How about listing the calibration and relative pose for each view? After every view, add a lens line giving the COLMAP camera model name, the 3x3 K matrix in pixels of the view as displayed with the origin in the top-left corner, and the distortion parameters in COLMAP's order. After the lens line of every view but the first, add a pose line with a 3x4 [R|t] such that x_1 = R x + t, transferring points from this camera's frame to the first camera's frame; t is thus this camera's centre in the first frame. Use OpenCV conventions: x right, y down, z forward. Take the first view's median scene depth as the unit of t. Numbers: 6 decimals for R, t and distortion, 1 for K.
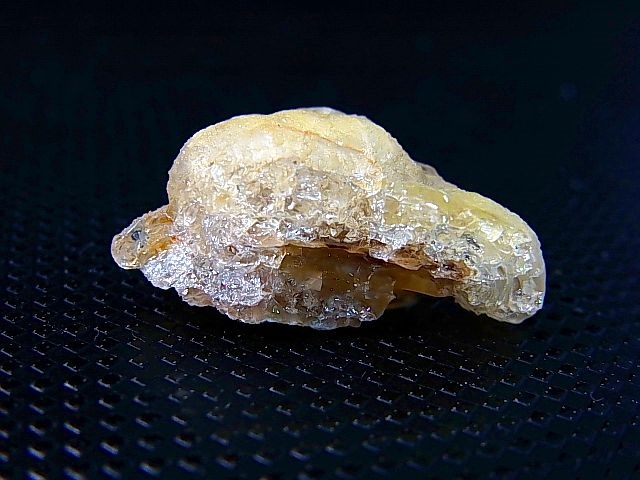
lens RADIAL K [[915.1, 0, 320.0], [0, 915.1, 240.8], [0, 0, 1]] dist [-0.243100, 0.000000]
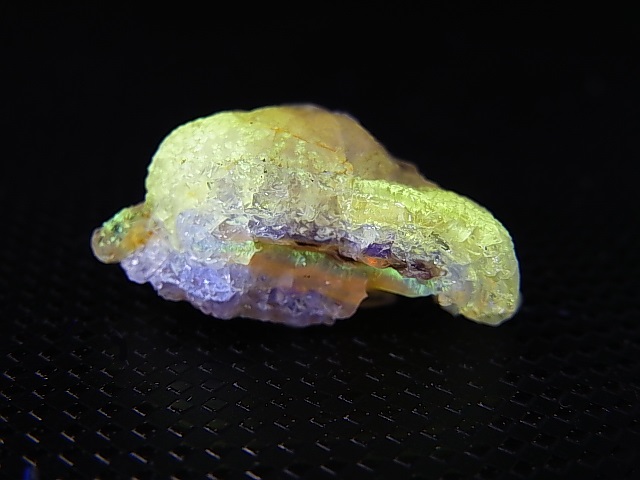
lens RADIAL K [[915.1, 0, 320.2], [0, 915.1, 239.0], [0, 0, 1]] dist [-0.243100, 0.000000]
pose [[0.996363, 0.016684, -0.083566, 0.116405], [-0.015902, 0.999823, 0.010019, -0.009671], [0.083719, -0.008654, 0.996452, 0.002970]]
